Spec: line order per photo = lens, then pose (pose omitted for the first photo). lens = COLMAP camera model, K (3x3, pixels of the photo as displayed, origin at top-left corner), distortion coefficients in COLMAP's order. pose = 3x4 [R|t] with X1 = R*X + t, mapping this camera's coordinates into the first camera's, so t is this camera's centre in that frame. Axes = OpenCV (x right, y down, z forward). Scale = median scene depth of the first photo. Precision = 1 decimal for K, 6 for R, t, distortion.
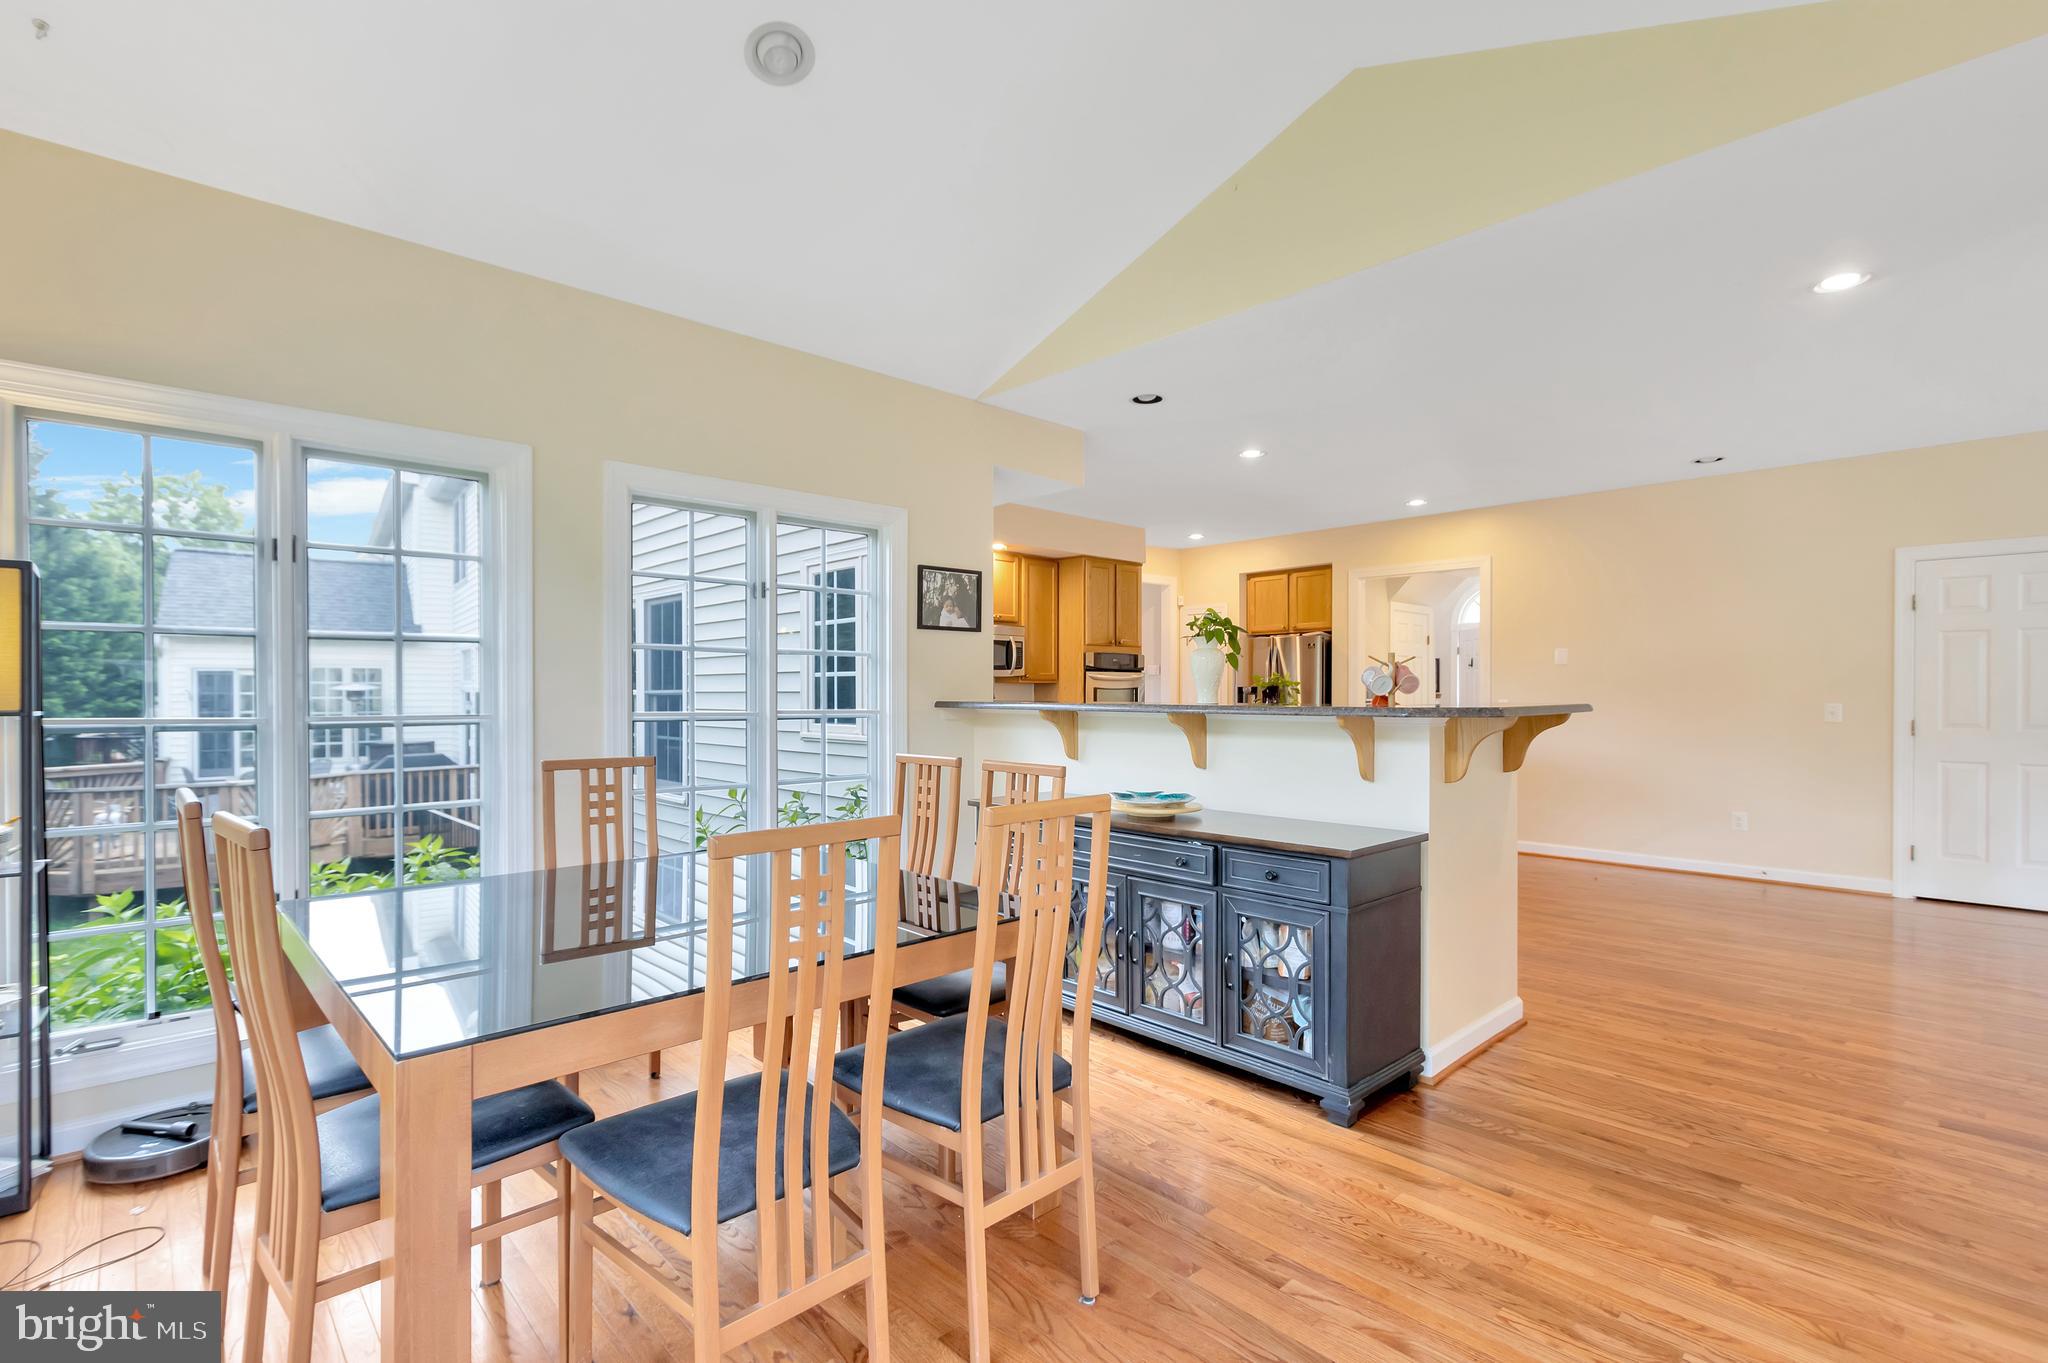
lens RADIAL K [[943.5, 0, 1024.7], [0, 943.5, 689.4], [0, 0, 1]] dist [0.000056, -0.000503]
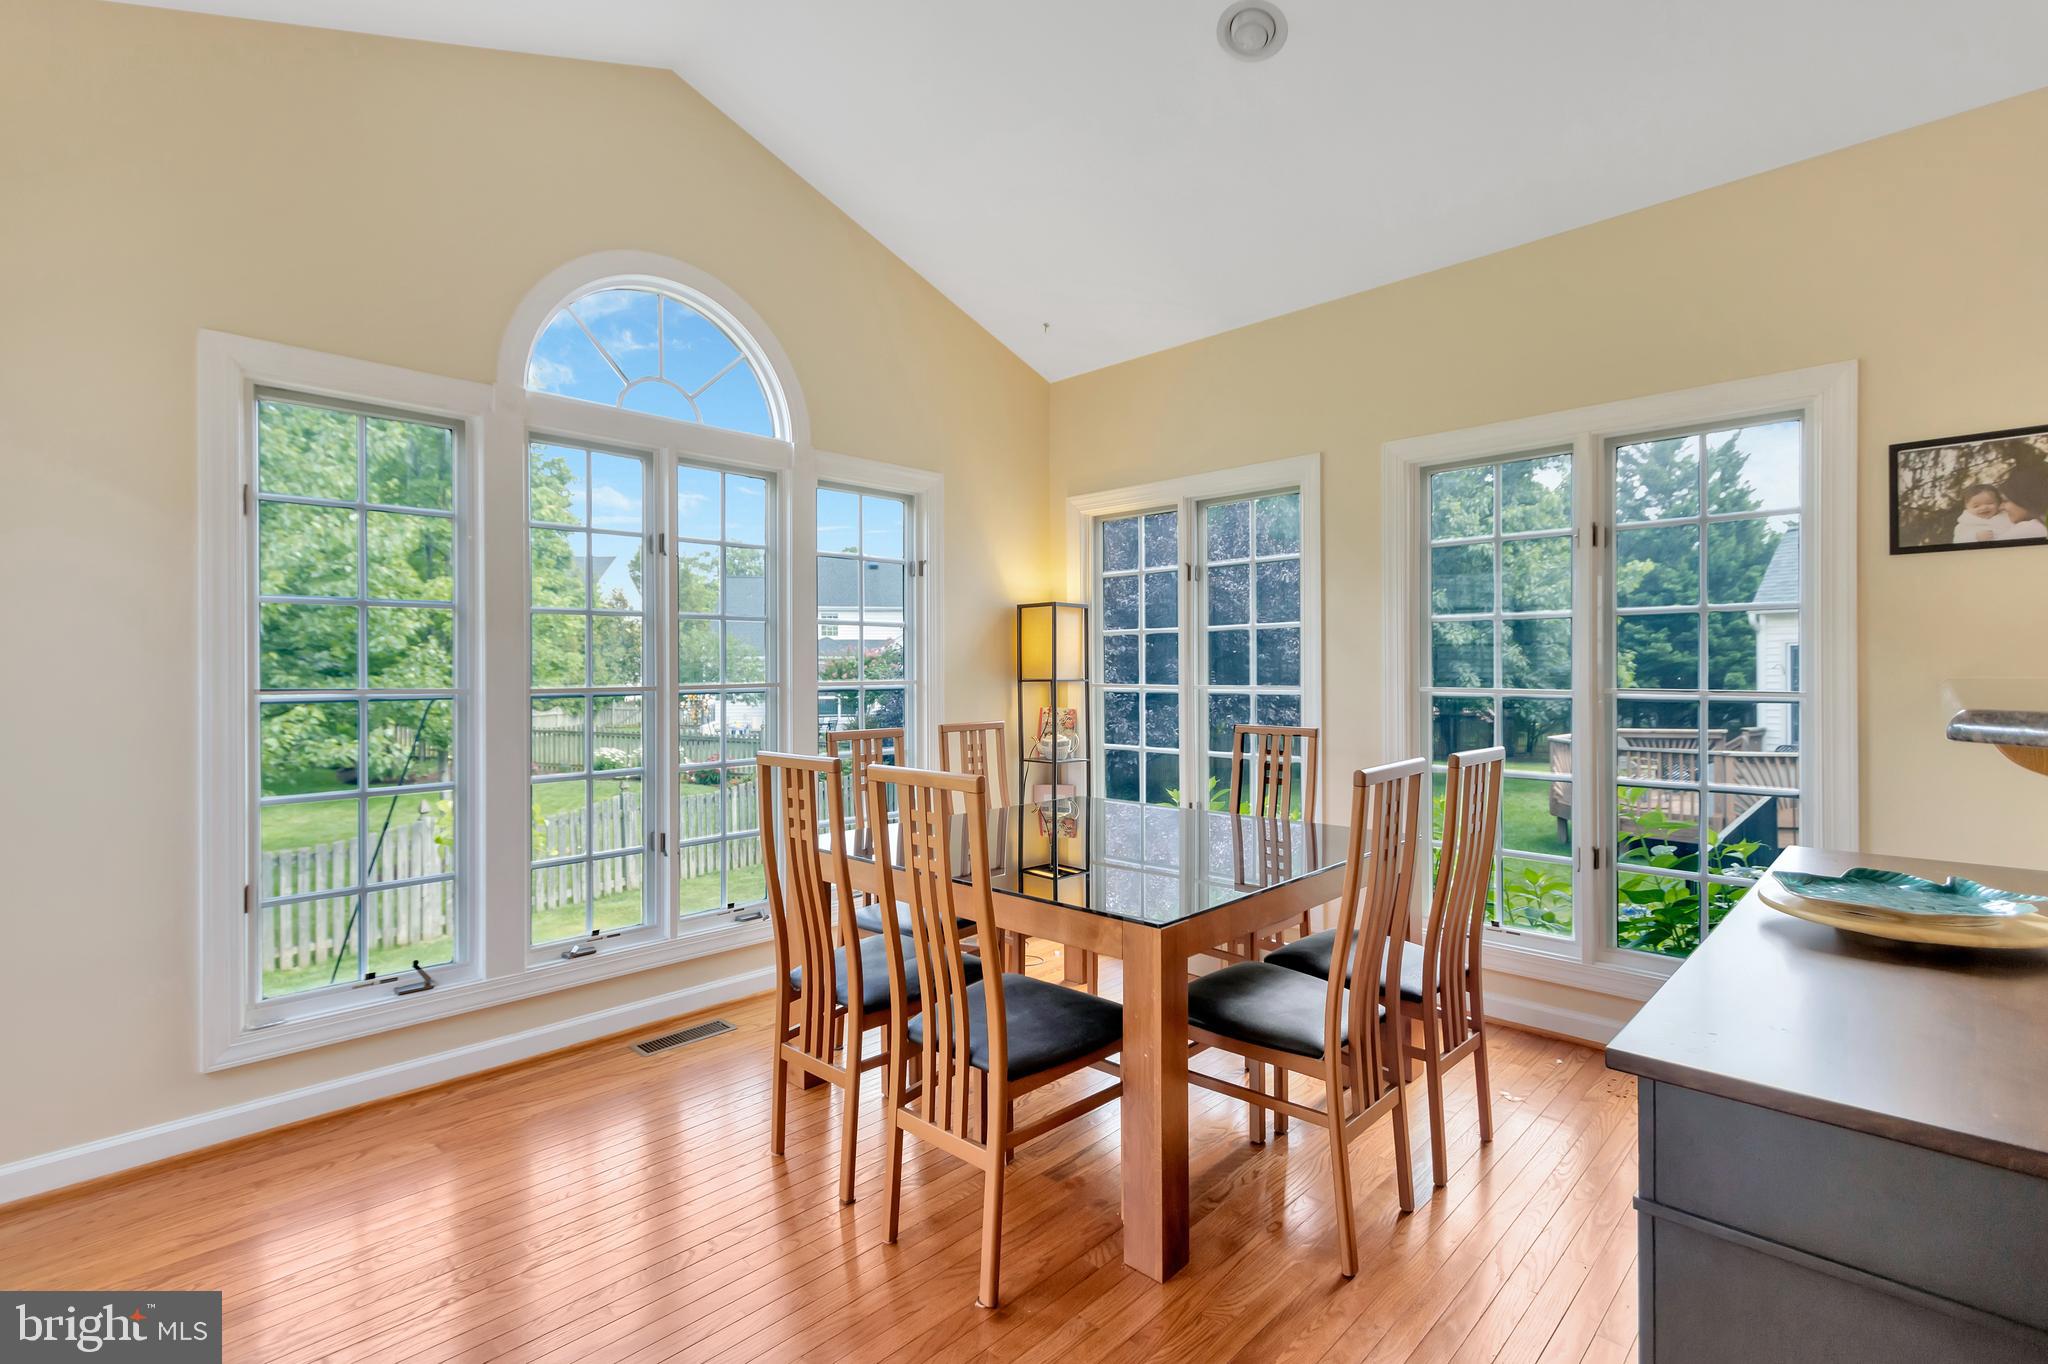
lens RADIAL K [[943.5, 0, 1025.1], [0, 943.5, 673.8], [0, 0, 1]] dist [0.000056, -0.000503]
pose [[0.043814, -0.001516, -0.999039, 0.444536], [0.013497, 0.999908, -0.000925, 0.003449], [0.998949, -0.013444, 0.043831, 0.422887]]
